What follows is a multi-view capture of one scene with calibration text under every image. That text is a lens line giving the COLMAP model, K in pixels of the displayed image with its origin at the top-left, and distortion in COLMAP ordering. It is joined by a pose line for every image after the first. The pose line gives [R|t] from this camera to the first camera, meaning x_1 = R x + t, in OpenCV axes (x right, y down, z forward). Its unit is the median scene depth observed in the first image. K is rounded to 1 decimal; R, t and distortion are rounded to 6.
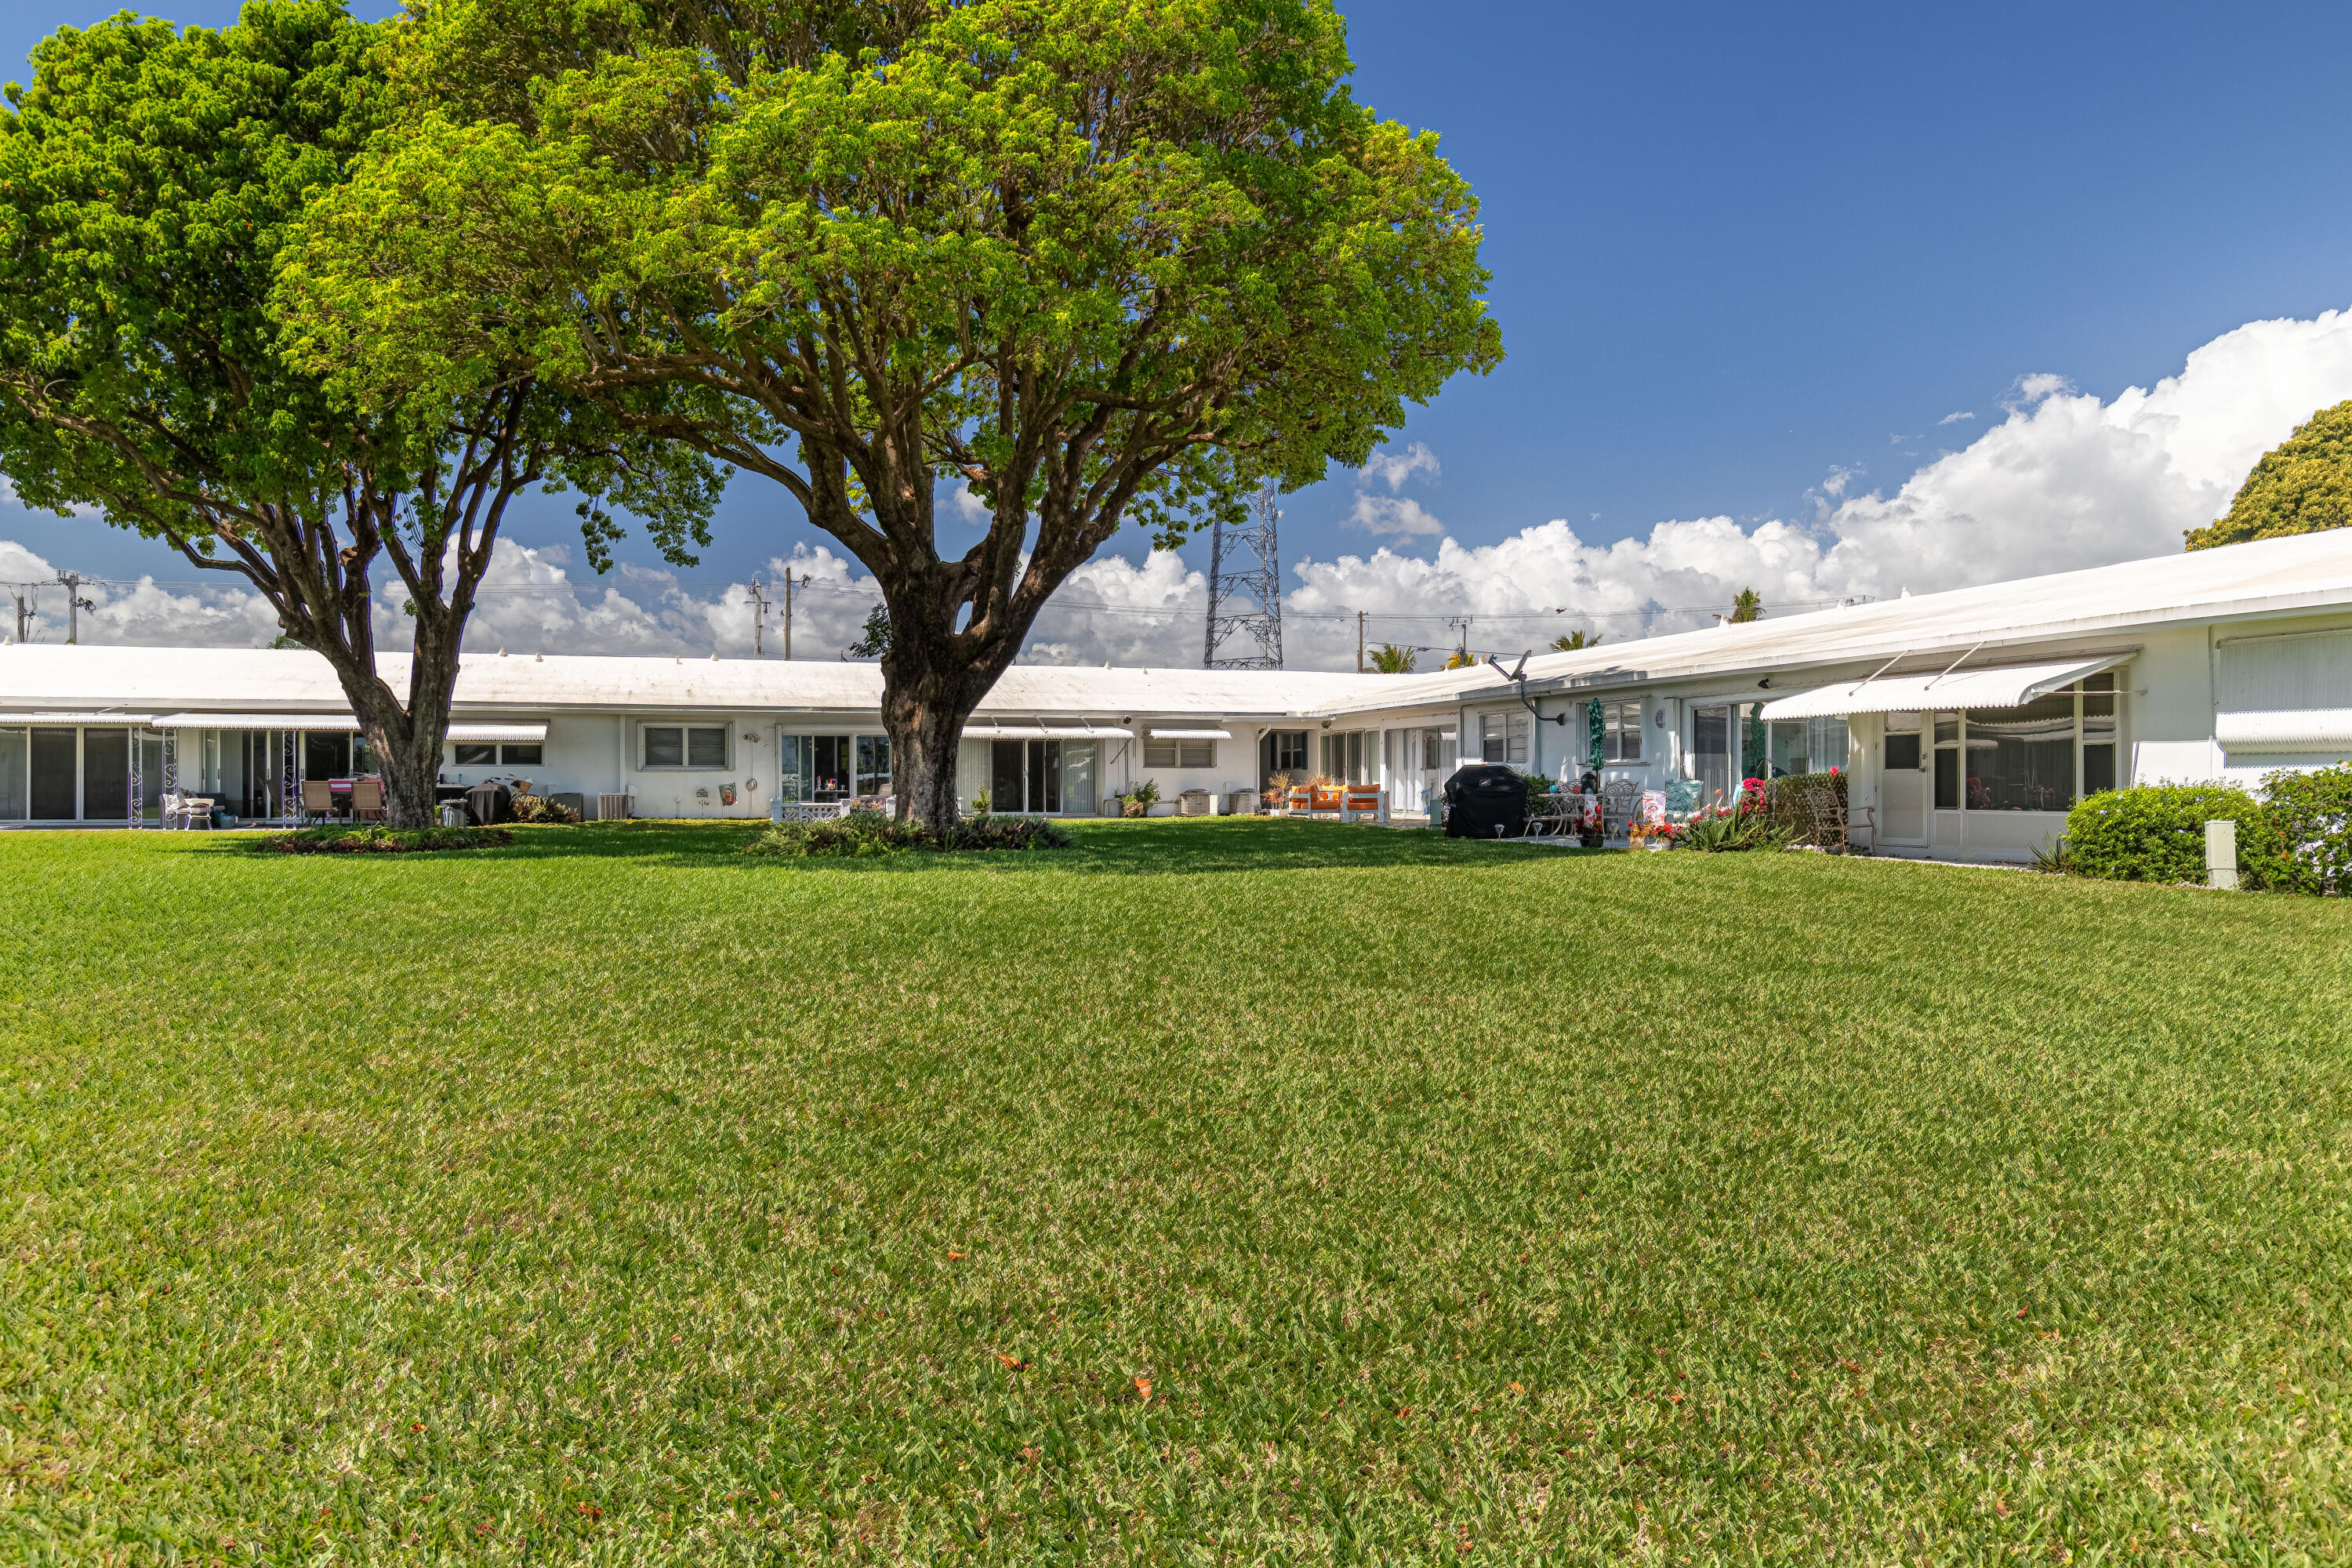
lens RADIAL K [[1523.1, 0, 1176.0], [0, 1523.1, 784.0], [0, 0, 1]] dist [-0.003268, -0.000853]
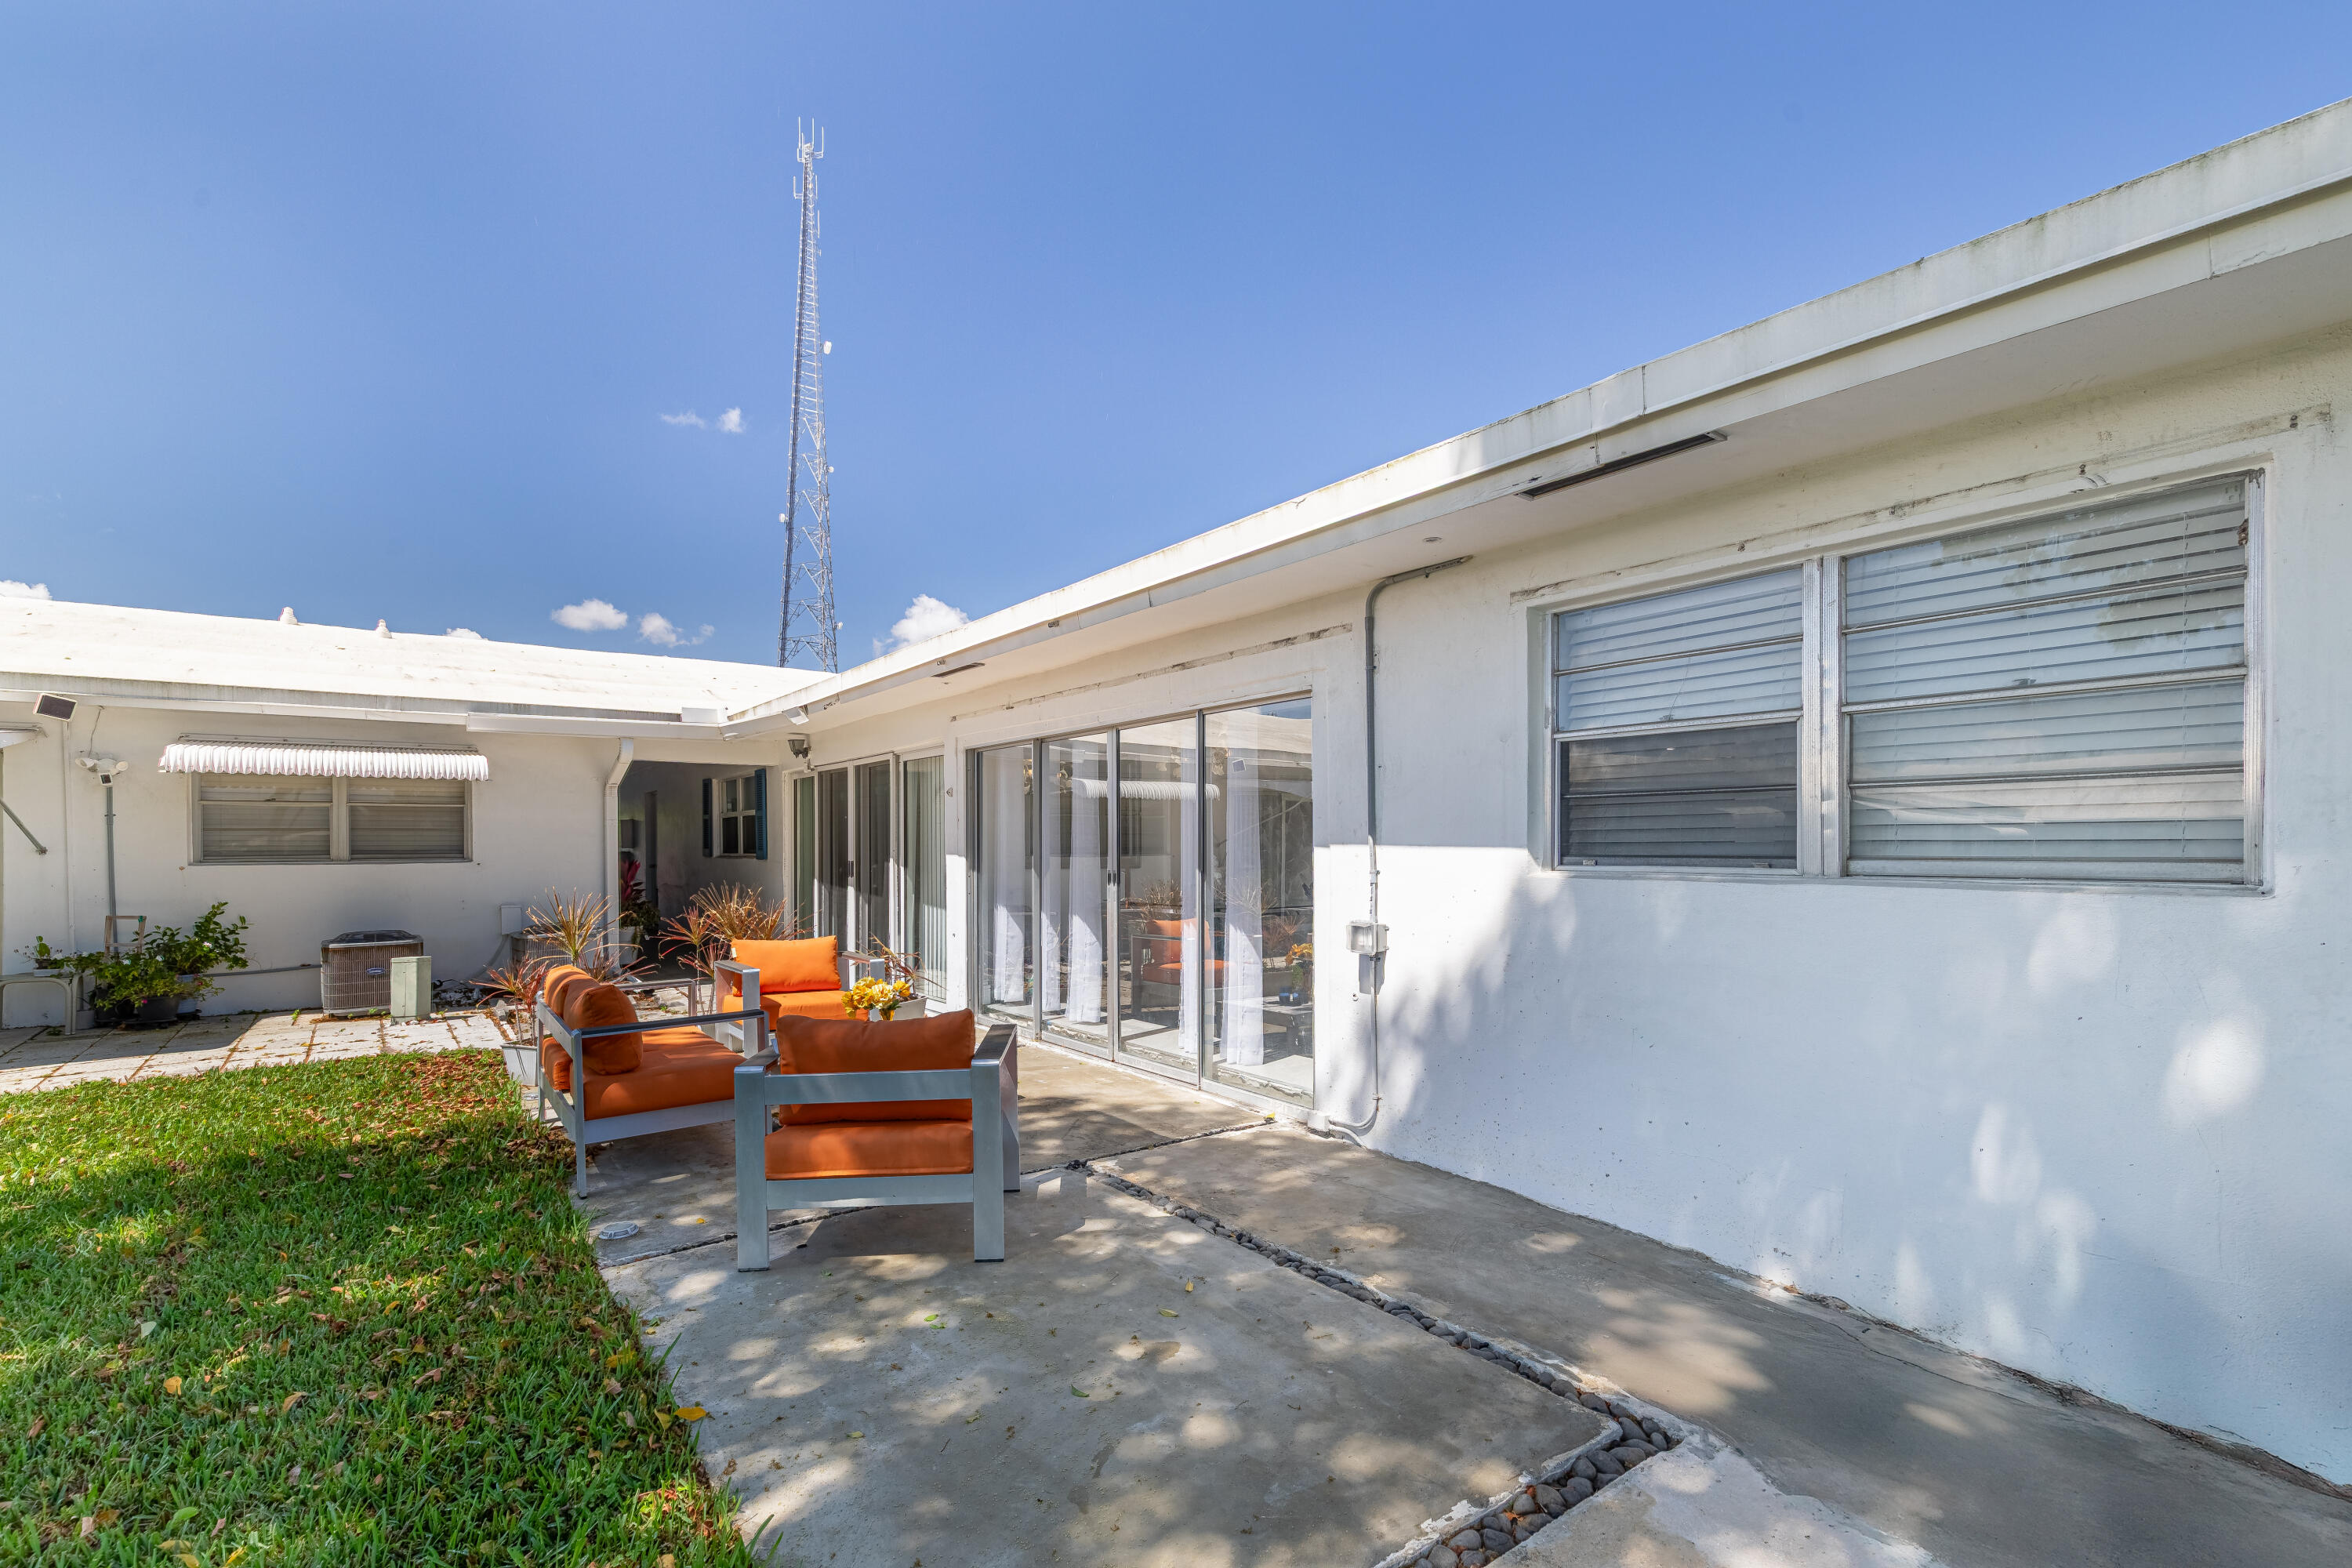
lens RADIAL K [[1058.0, 0, 1171.9], [0, 1058.0, 837.4], [0, 0, 1]] dist [-0.015940, -0.000064]
pose [[0.935040, -0.007229, 0.354469, 0.092271], [0.010257, 0.999925, -0.006666, -0.013523], [-0.354394, 0.009868, 0.935044, 0.720430]]
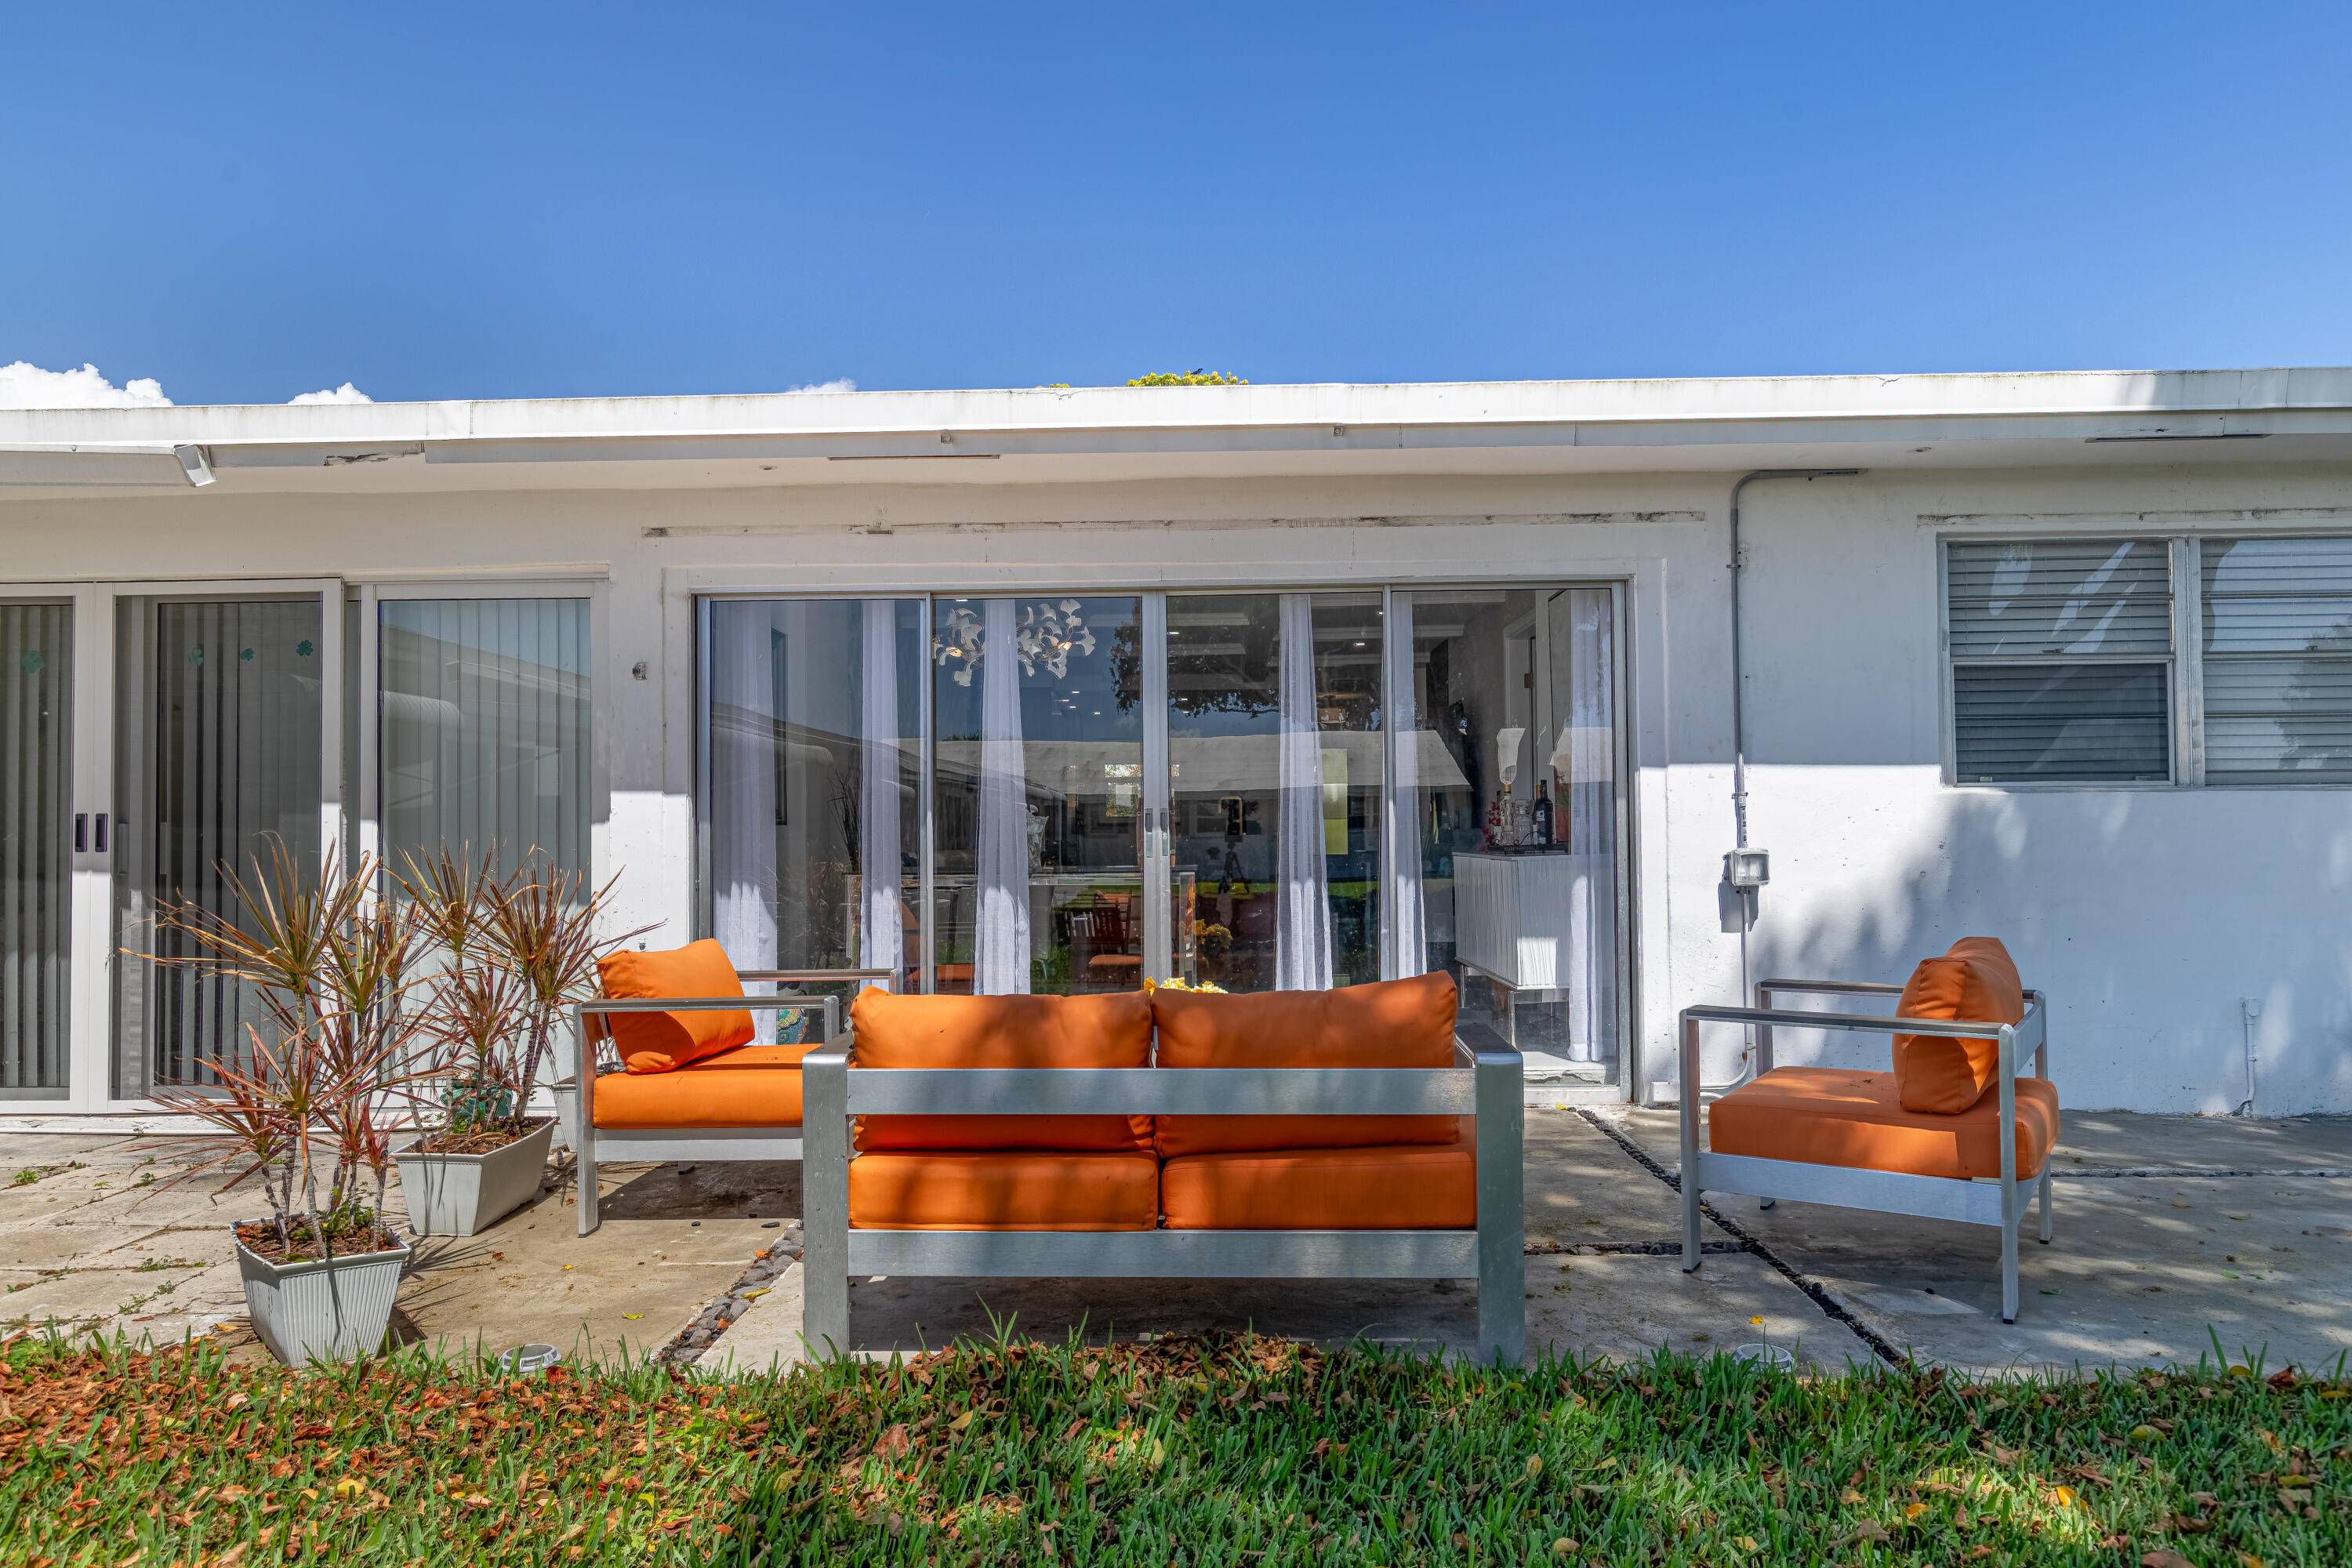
lens RADIAL K [[1523.1, 0, 1176.0], [0, 1523.1, 784.0], [0, 0, 1]] dist [-0.003268, -0.000853]
pose [[0.295437, 0.016440, 0.955221, -0.006252], [0.013578, 0.999679, -0.021404, -0.008771], [-0.955266, 0.019293, 0.295118, 0.831450]]
